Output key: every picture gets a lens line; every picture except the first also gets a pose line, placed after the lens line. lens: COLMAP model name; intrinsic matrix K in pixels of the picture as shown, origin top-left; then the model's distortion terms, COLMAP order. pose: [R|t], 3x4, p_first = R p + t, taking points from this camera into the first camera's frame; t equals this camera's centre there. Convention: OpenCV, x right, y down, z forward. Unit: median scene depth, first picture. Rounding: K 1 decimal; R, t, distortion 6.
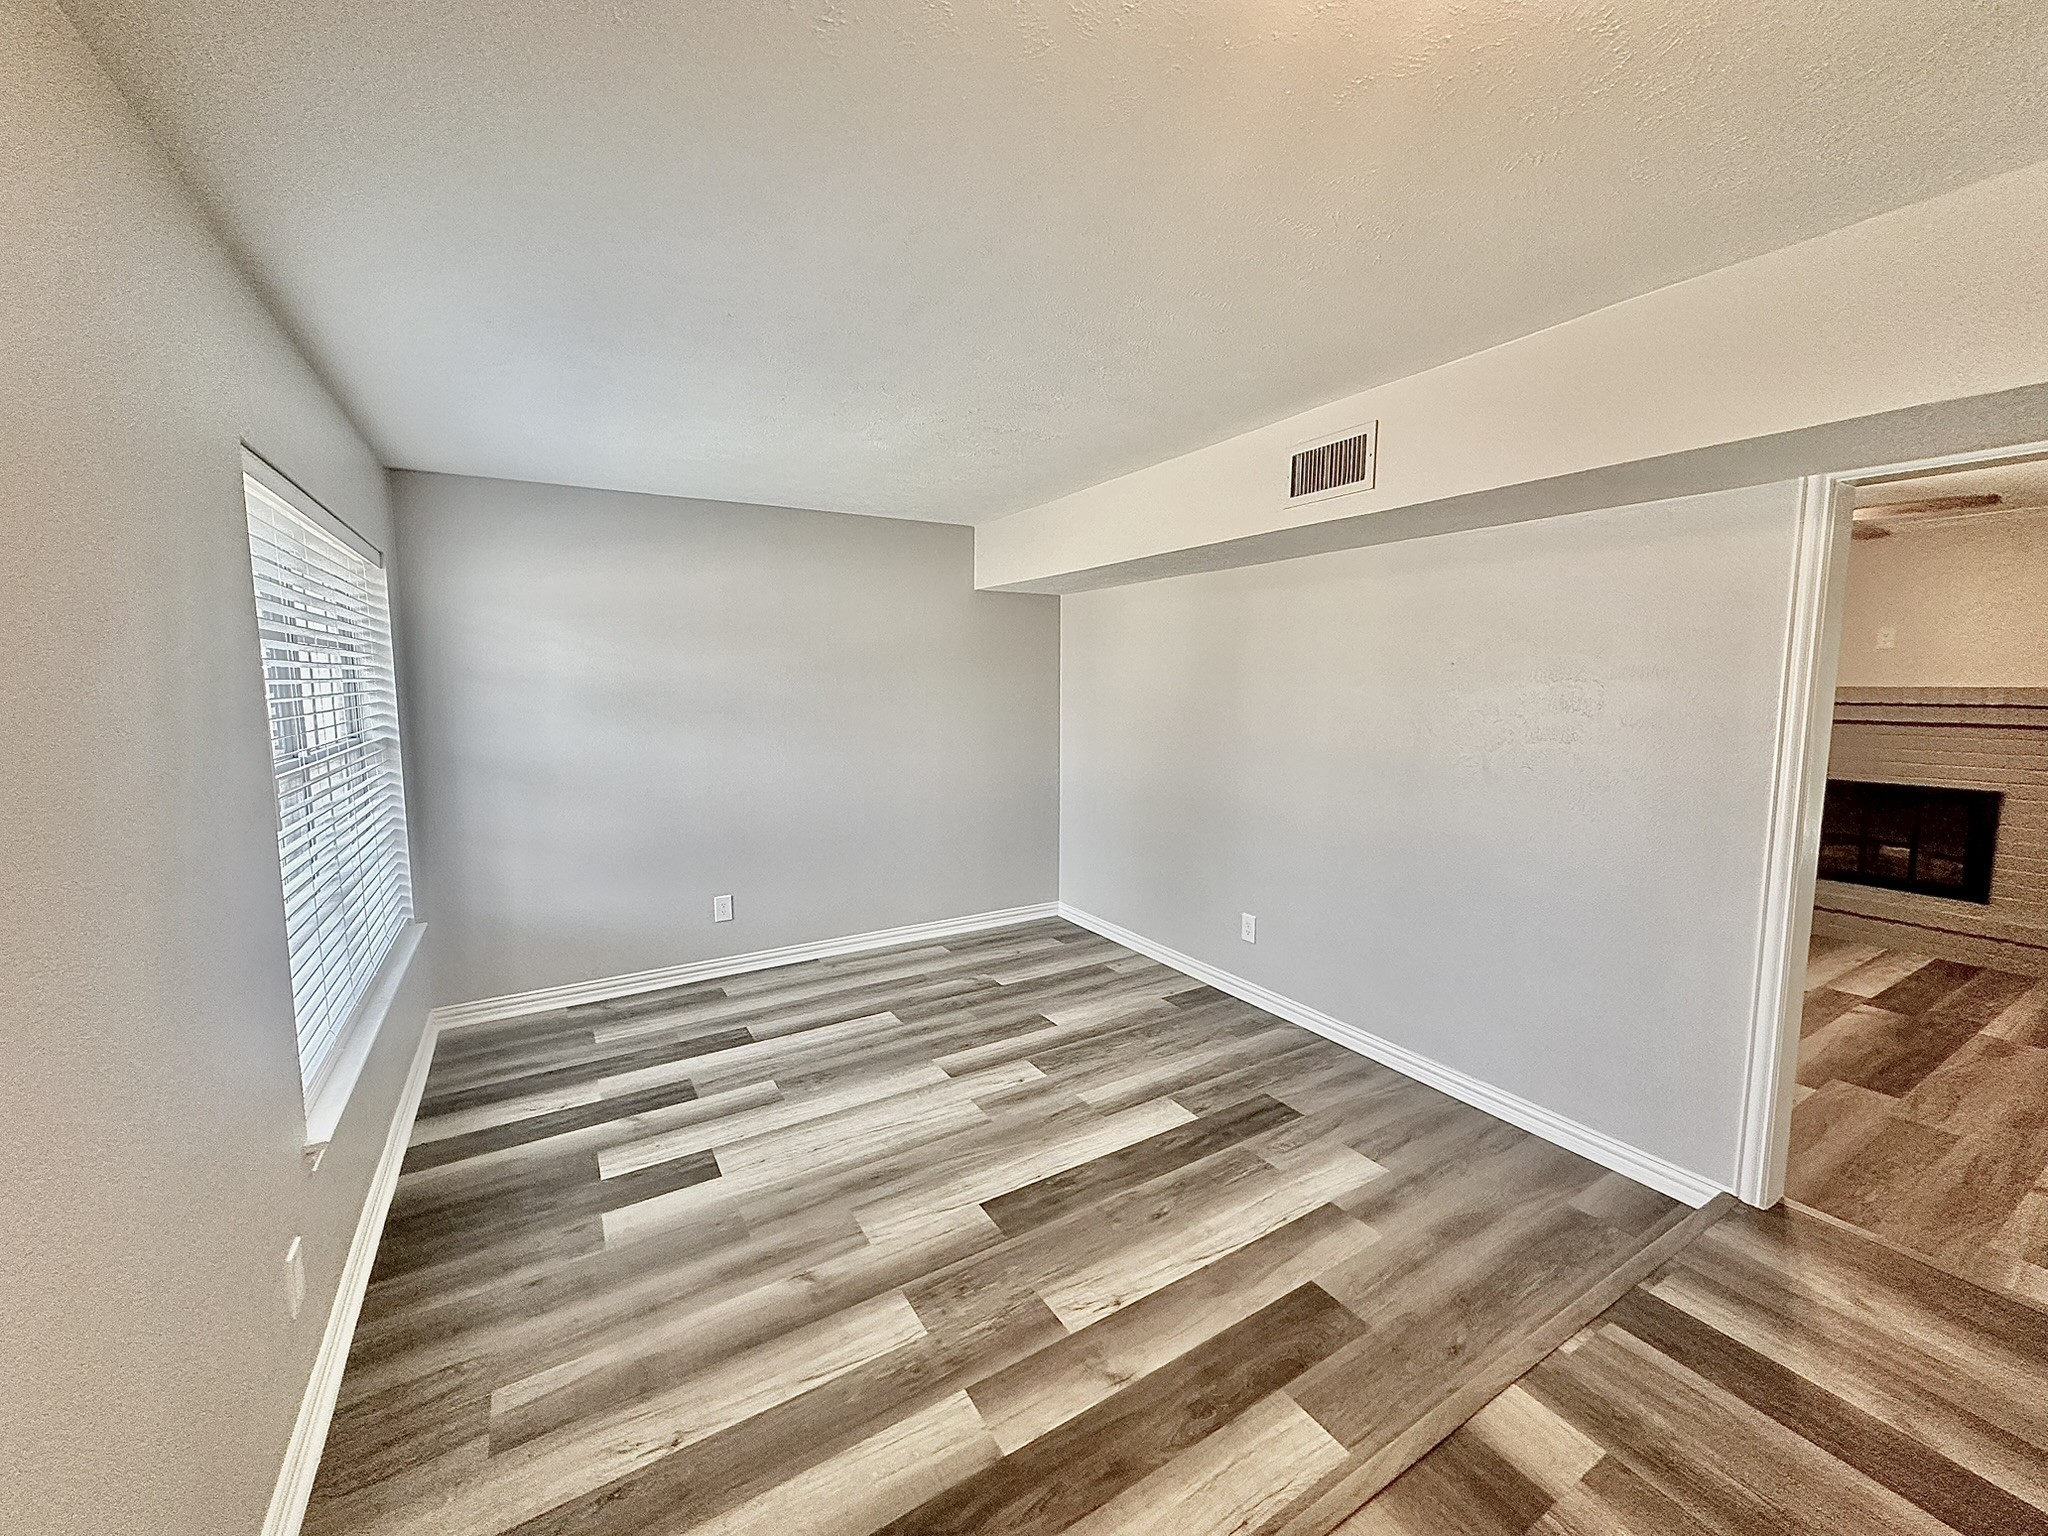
lens RADIAL K [[812.4, 0, 1016.8], [0, 812.4, 764.0], [0, 0, 1]] dist [-0.000843, 0.000621]
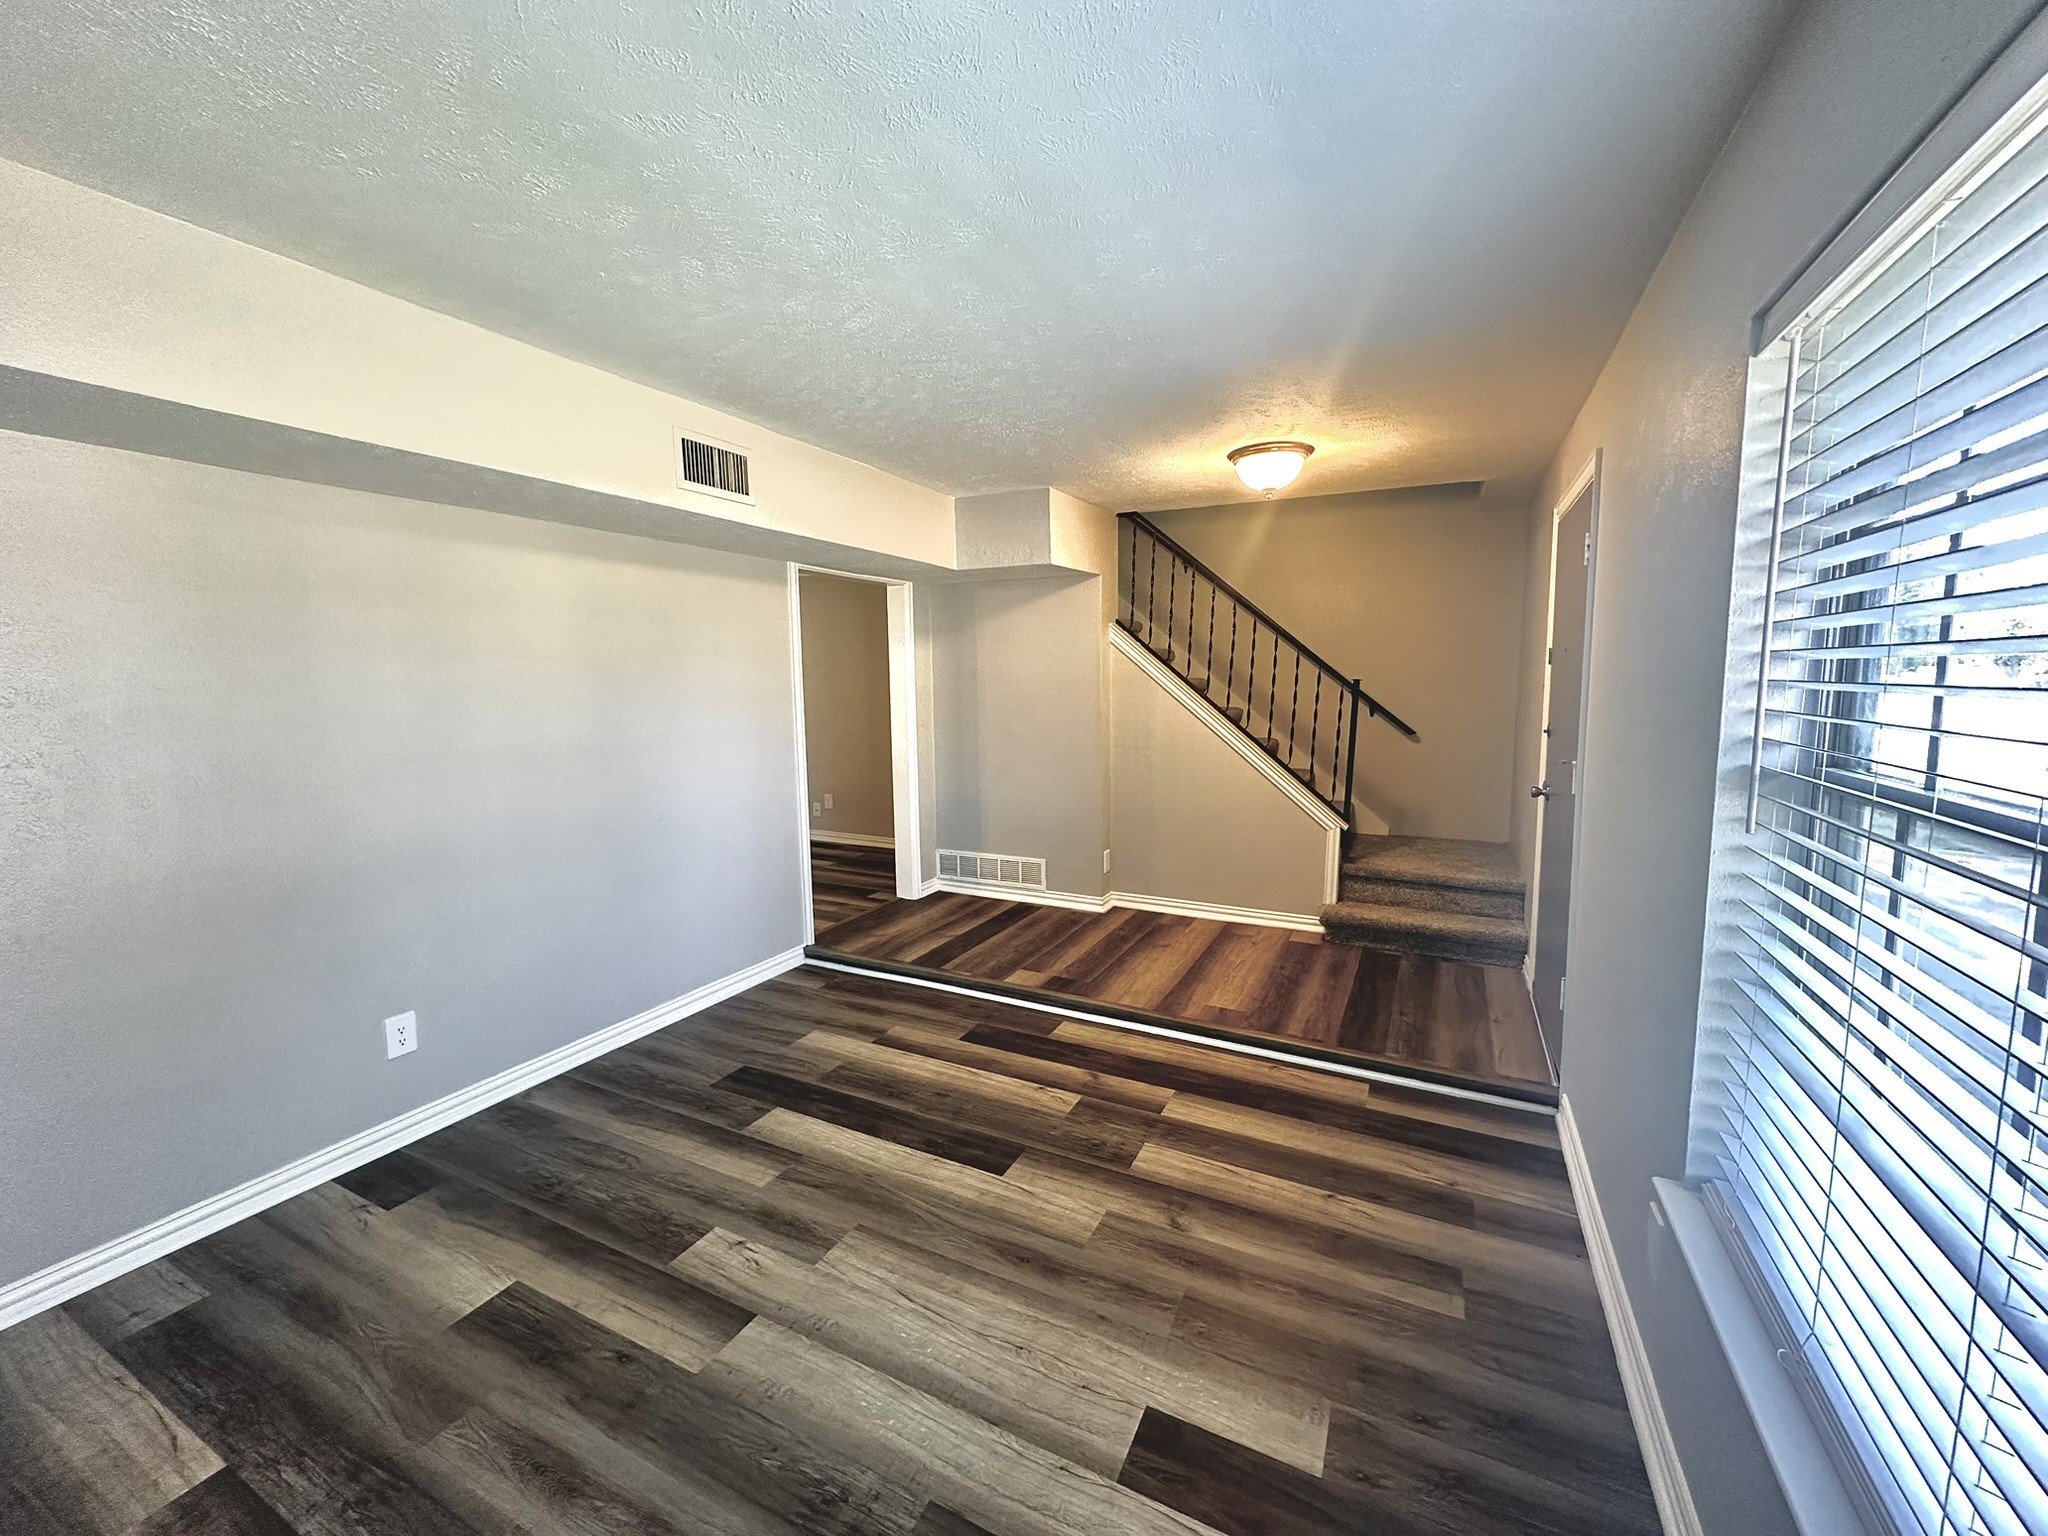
lens RADIAL K [[812.4, 0, 1011.6], [0, 812.4, 777.4], [0, 0, 1]] dist [-0.000843, 0.000621]
pose [[-0.527187, -0.095992, 0.844310, -0.883098], [0.108265, 0.977914, 0.178783, -0.124885], [-0.842824, 0.185661, -0.505151, 1.448758]]
